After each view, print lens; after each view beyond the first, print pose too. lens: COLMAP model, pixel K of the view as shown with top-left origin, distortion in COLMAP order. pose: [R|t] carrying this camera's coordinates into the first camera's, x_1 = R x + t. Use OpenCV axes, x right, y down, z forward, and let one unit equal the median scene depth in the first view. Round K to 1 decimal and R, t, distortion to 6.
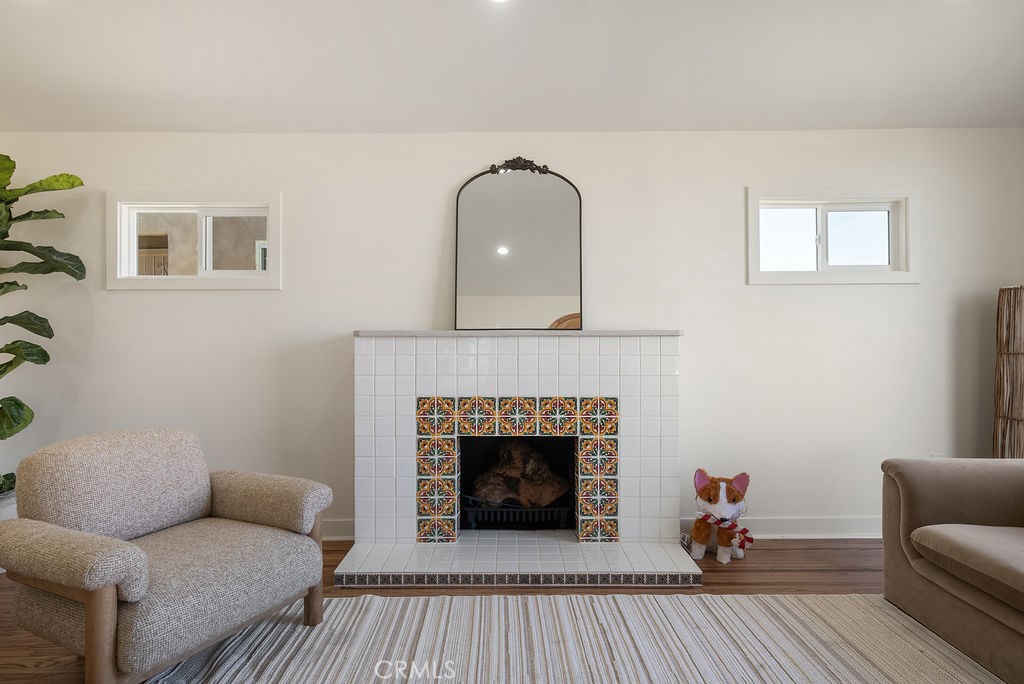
lens RADIAL K [[556.0, 0, 511.2], [0, 556.0, 343.3], [0, 0, 1]] dist [0.004064, -0.000378]
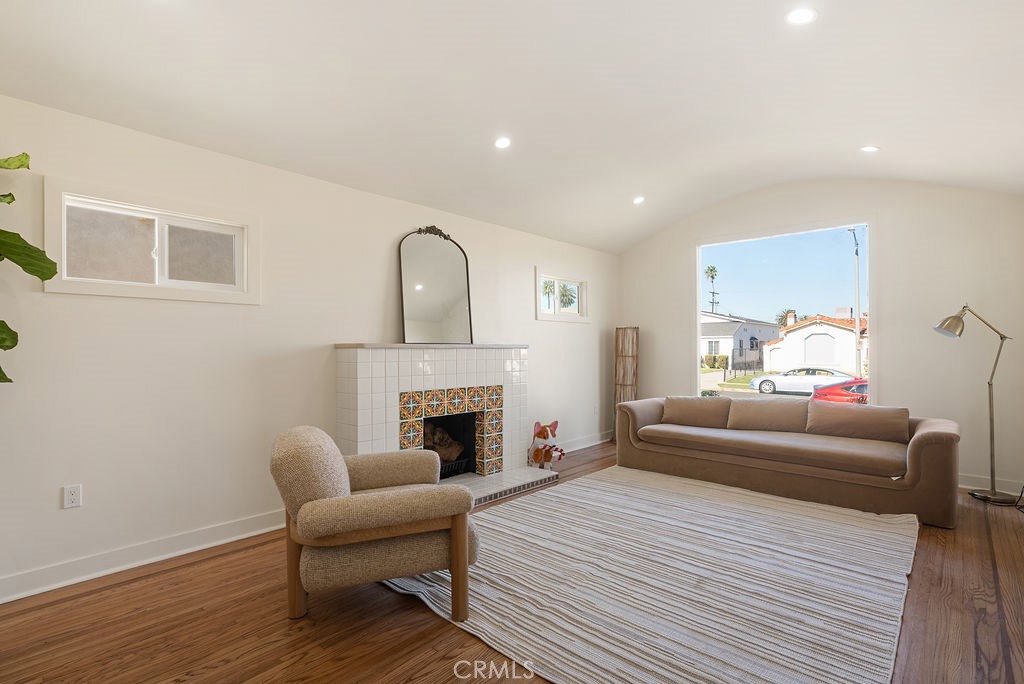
lens RADIAL K [[471.4, 0, 512.4], [0, 471.4, 345.6], [0, 0, 1]] dist [-0.002411, 0.000158]
pose [[0.692367, 0.006832, 0.721513, -0.813823], [0.003653, 0.999909, -0.012974, -0.002417], [-0.721537, 0.011619, 0.692279, -0.006039]]
